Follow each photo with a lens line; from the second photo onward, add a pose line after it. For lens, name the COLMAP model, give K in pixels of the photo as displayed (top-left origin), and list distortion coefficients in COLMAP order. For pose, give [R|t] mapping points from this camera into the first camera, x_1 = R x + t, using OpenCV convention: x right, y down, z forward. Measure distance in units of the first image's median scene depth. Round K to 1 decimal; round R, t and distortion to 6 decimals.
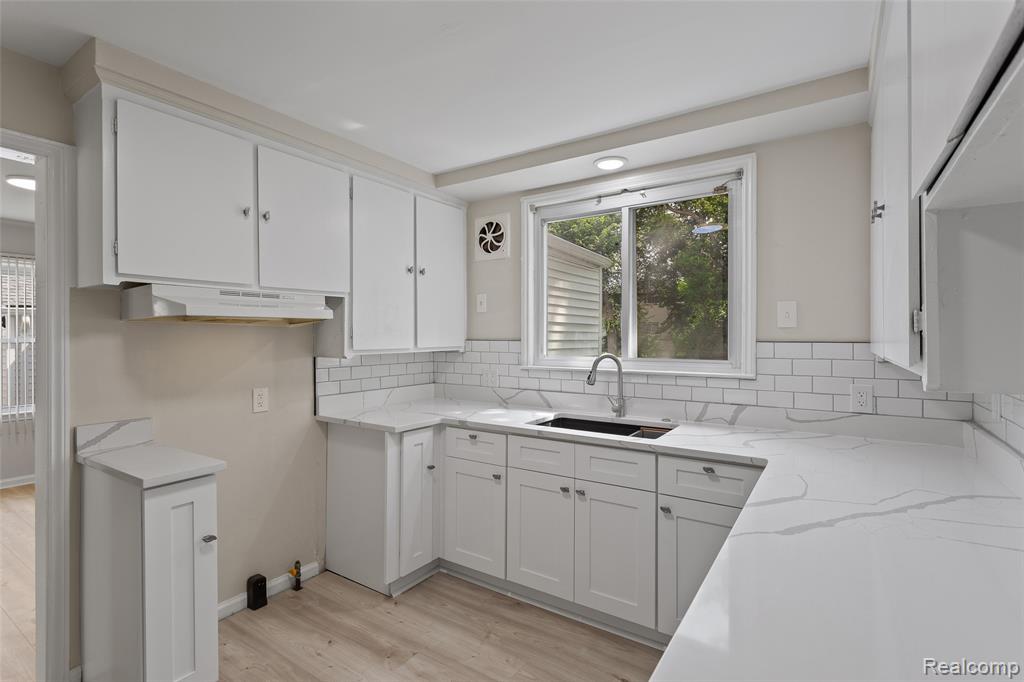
lens RADIAL K [[490.9, 0, 515.5], [0, 490.9, 337.3], [0, 0, 1]] dist [0.000266, 0.000261]
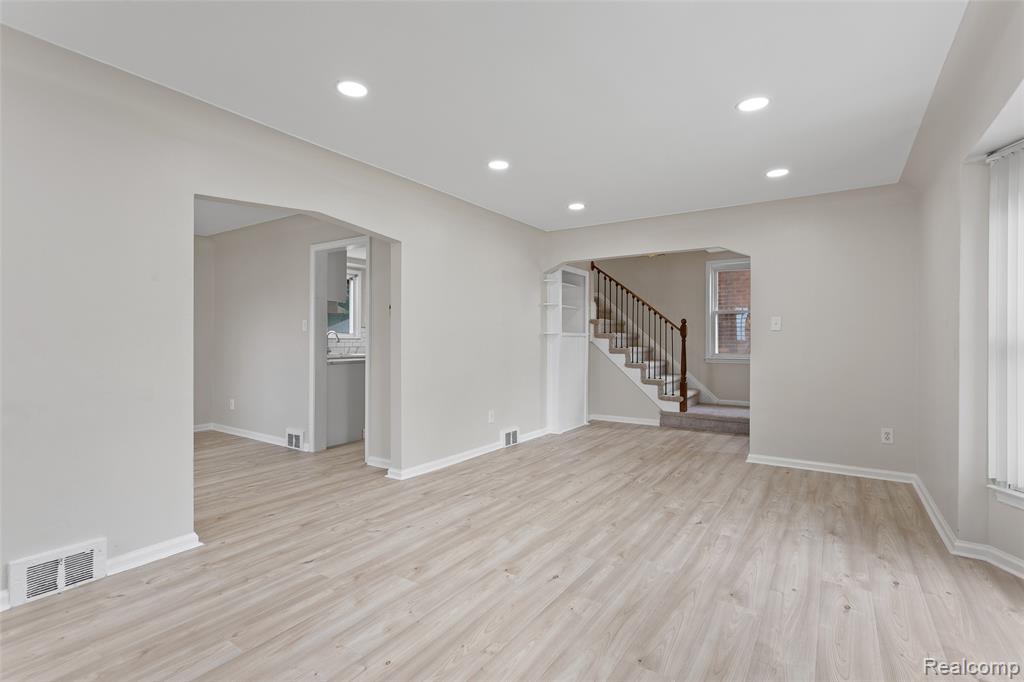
lens RADIAL K [[490.9, 0, 515.5], [0, 490.9, 337.3], [0, 0, 1]] dist [0.000266, 0.000261]
pose [[-0.013363, 0.004047, 0.999903, -2.709550], [-0.003354, 0.999986, -0.004092, 0.080377], [-0.999905, -0.003408, -0.013350, -0.006983]]
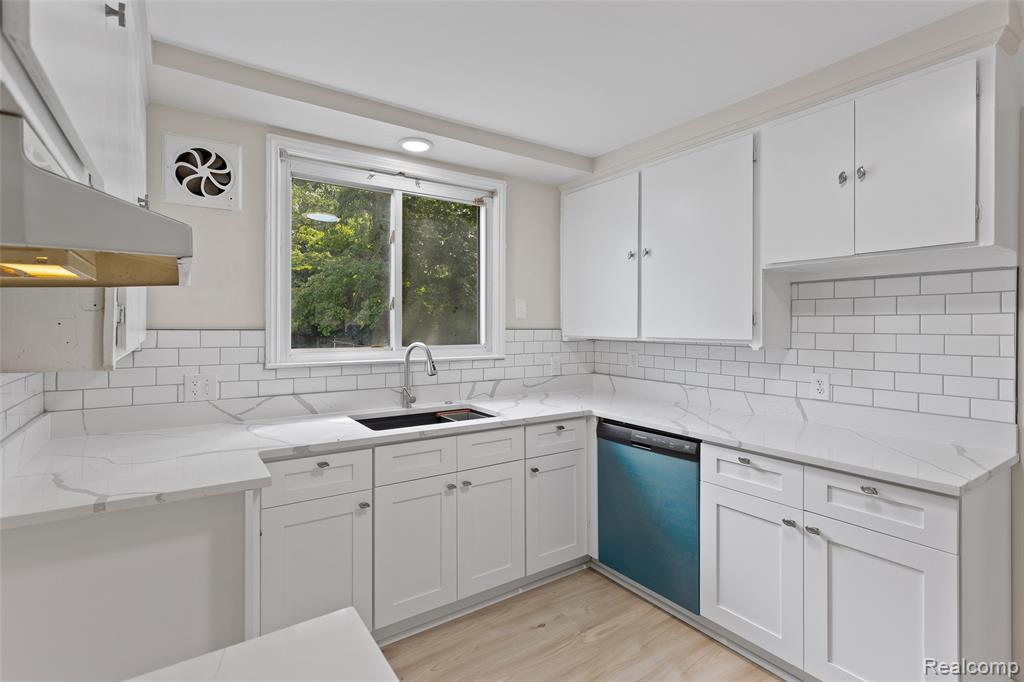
lens RADIAL K [[493.5, 0, 514.5], [0, 493.5, 324.6], [0, 0, 1]] dist [-0.000220, 0.000258]
pose [[0.366071, 0.002705, 0.930583, -0.659007], [-0.001882, 0.999996, -0.002167, -0.000296], [-0.930585, -0.000959, 0.366075, 0.479799]]
